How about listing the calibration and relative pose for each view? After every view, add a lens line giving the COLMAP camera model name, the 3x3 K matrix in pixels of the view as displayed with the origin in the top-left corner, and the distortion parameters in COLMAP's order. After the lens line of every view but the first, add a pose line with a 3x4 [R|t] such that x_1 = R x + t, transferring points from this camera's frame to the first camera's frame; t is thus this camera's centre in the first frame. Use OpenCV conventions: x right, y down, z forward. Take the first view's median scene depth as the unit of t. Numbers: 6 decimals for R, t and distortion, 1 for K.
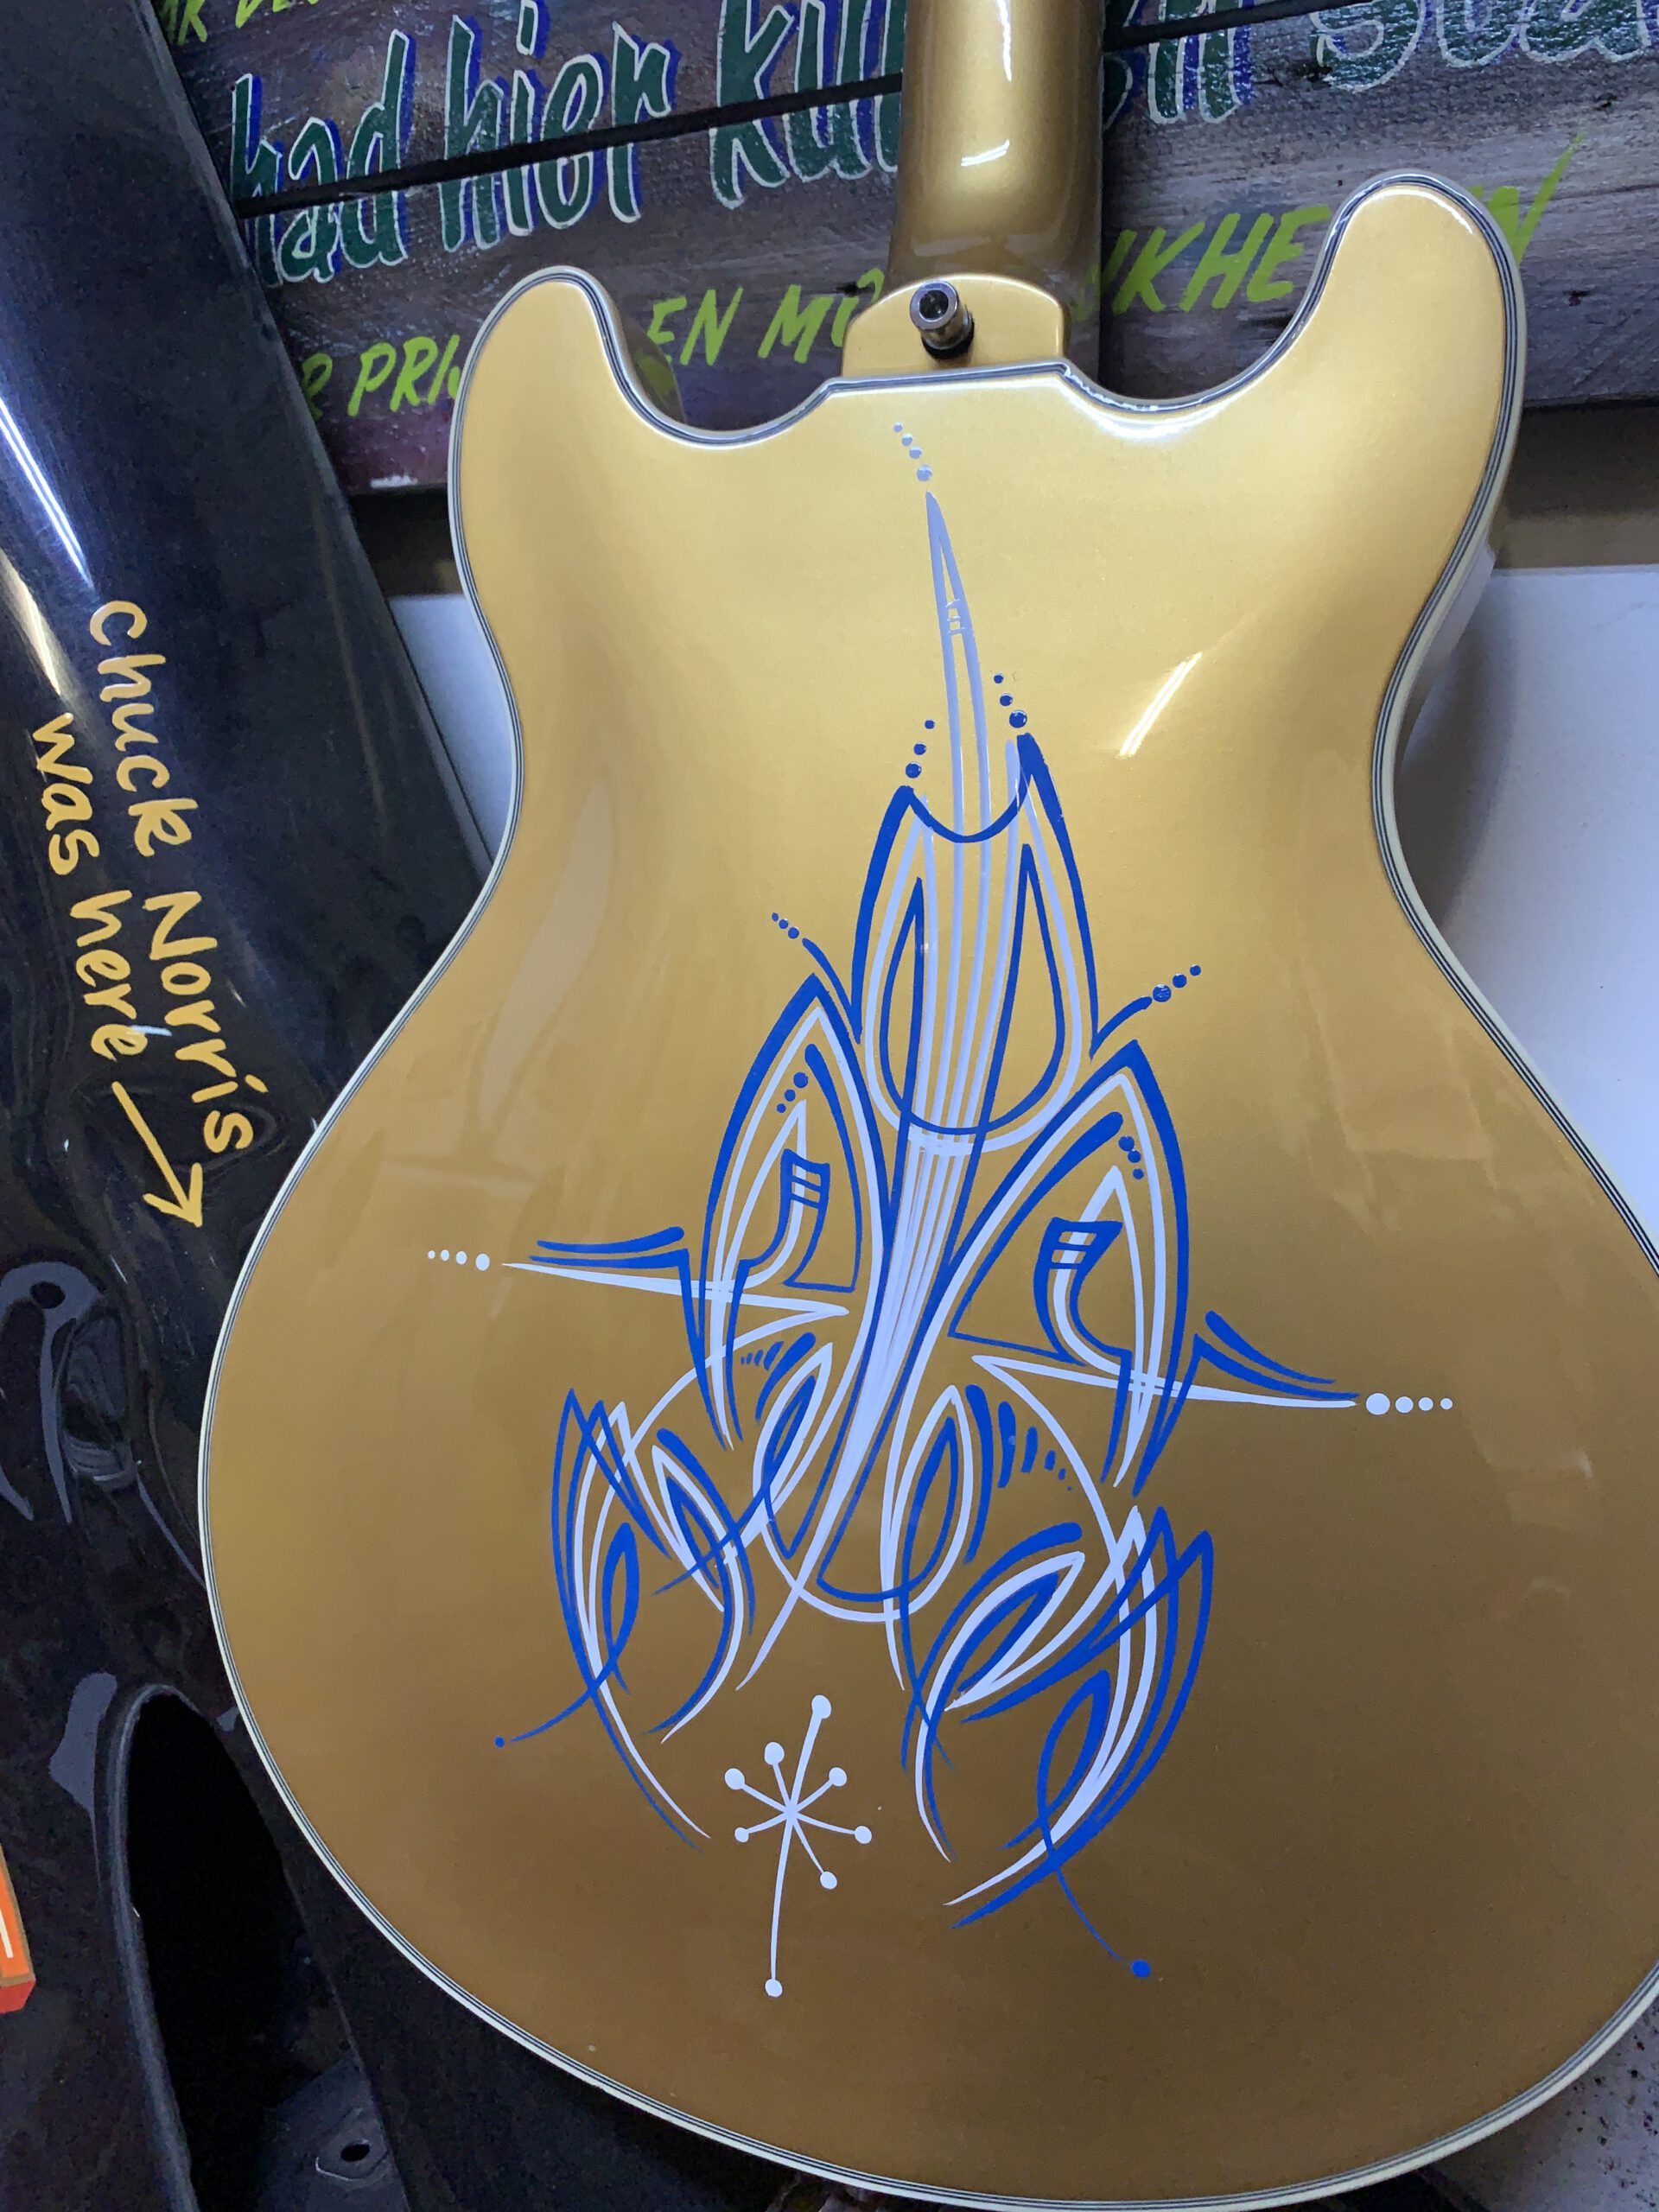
lens RADIAL K [[1714.0, 0, 820.7], [0, 1714.0, 1085.2], [0, 0, 1]] dist [0.006407, -0.012226]
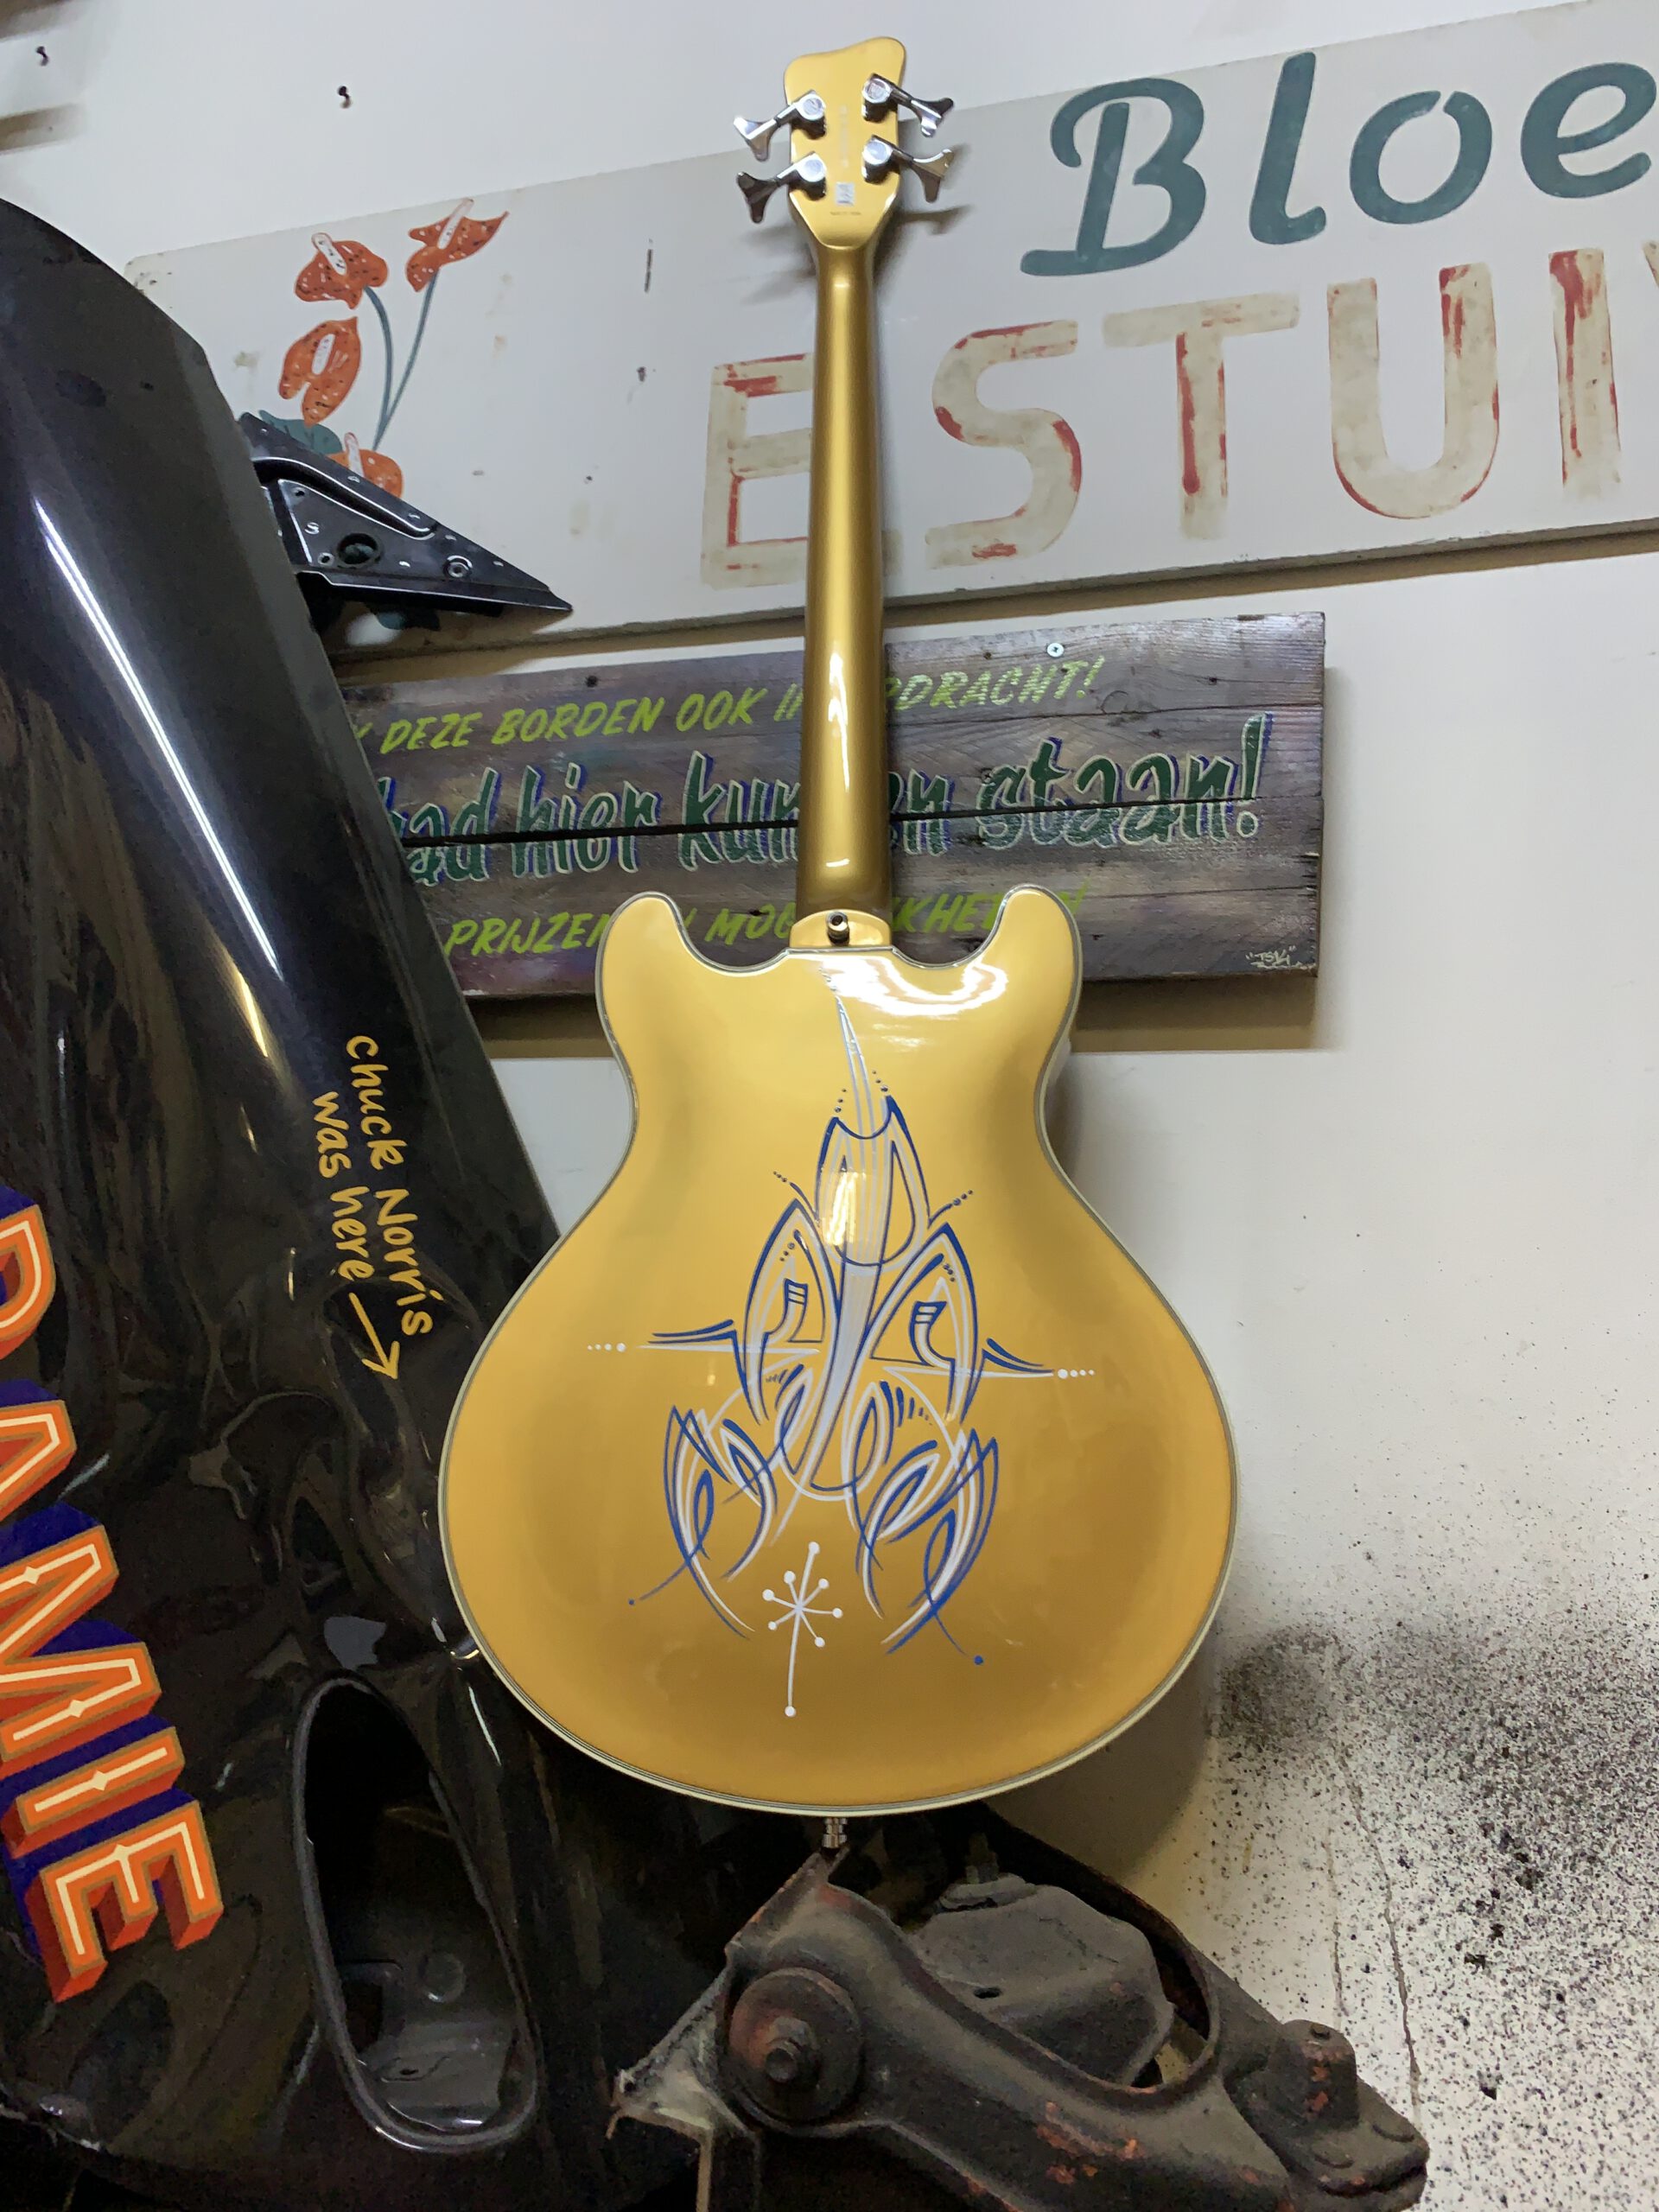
lens RADIAL K [[1714.0, 0, 823.7], [0, 1714.0, 1063.3], [0, 0, 1]] dist [0.006407, -0.012226]
pose [[0.967176, 0.053964, 0.248311, -0.393771], [0.037148, 0.936665, -0.348250, 0.403239], [-0.251377, 0.346043, 0.903916, -0.770845]]
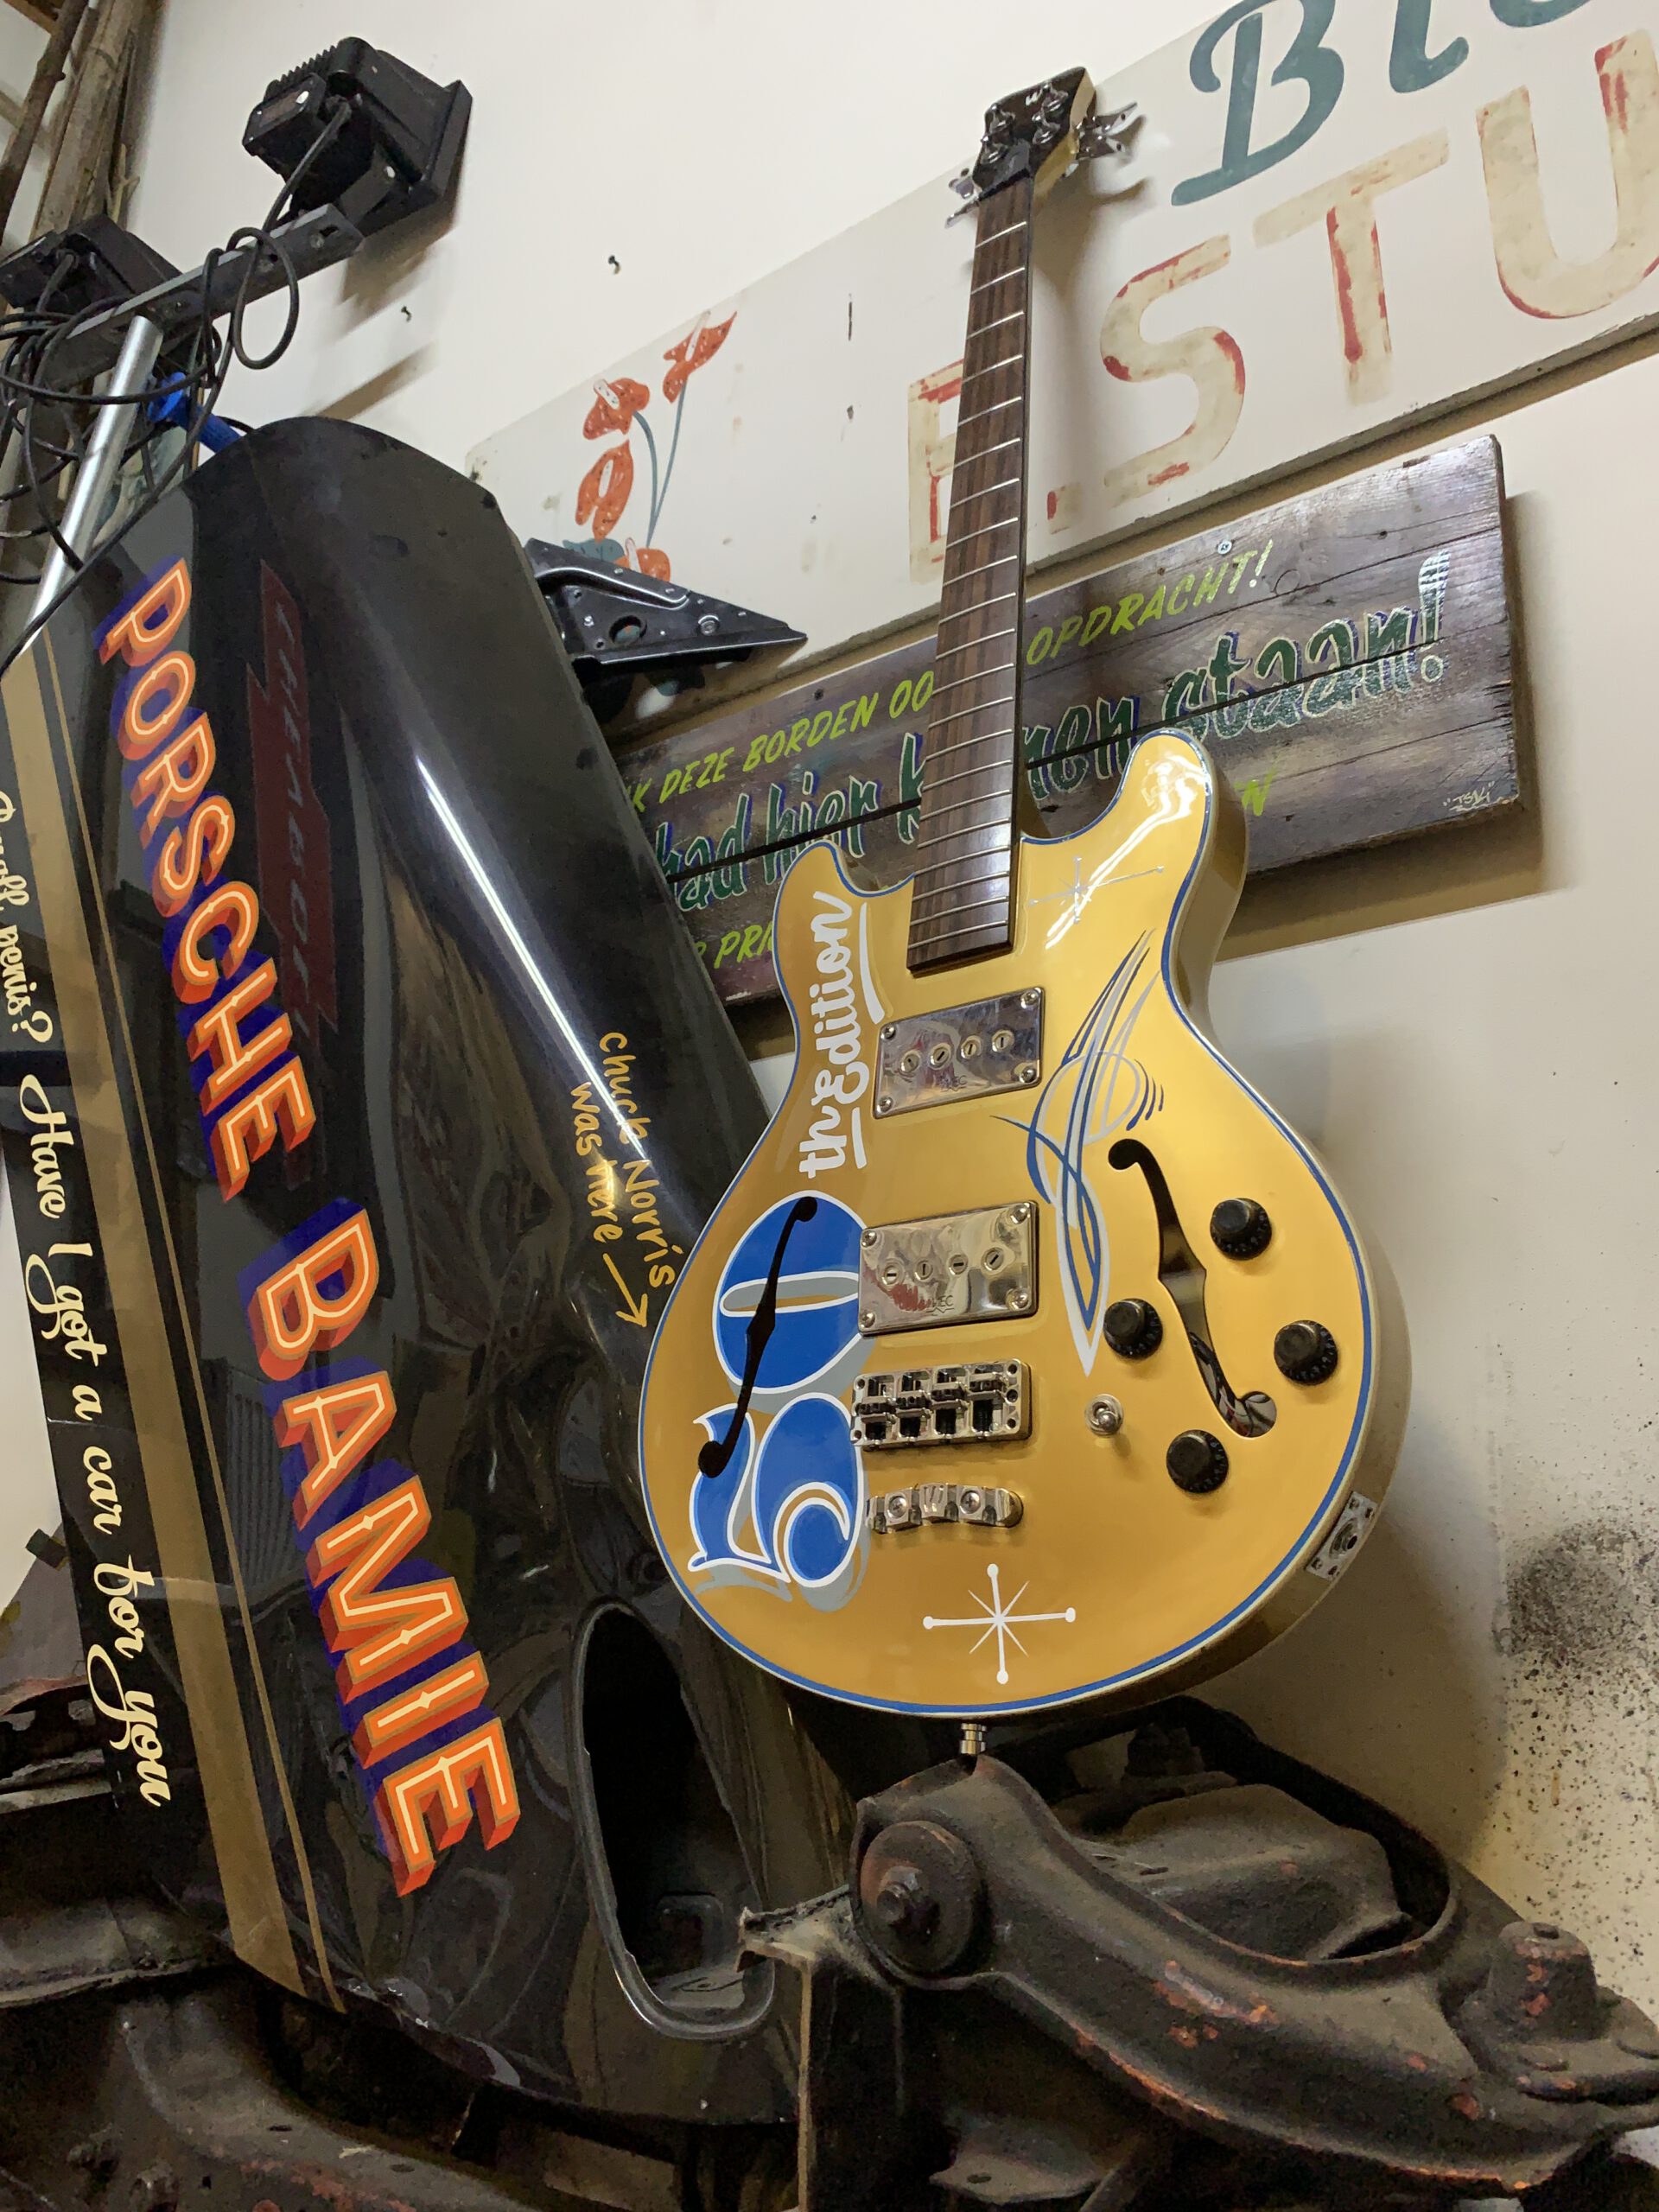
lens RADIAL K [[1714.0, 0, 812.7], [0, 1714.0, 1069.7], [0, 0, 1]] dist [0.006407, -0.012226]
pose [[0.990650, -0.069637, -0.117319, 0.056232], [0.012314, 0.902054, -0.431448, 0.637733], [0.135873, 0.425969, 0.894477, -0.759287]]
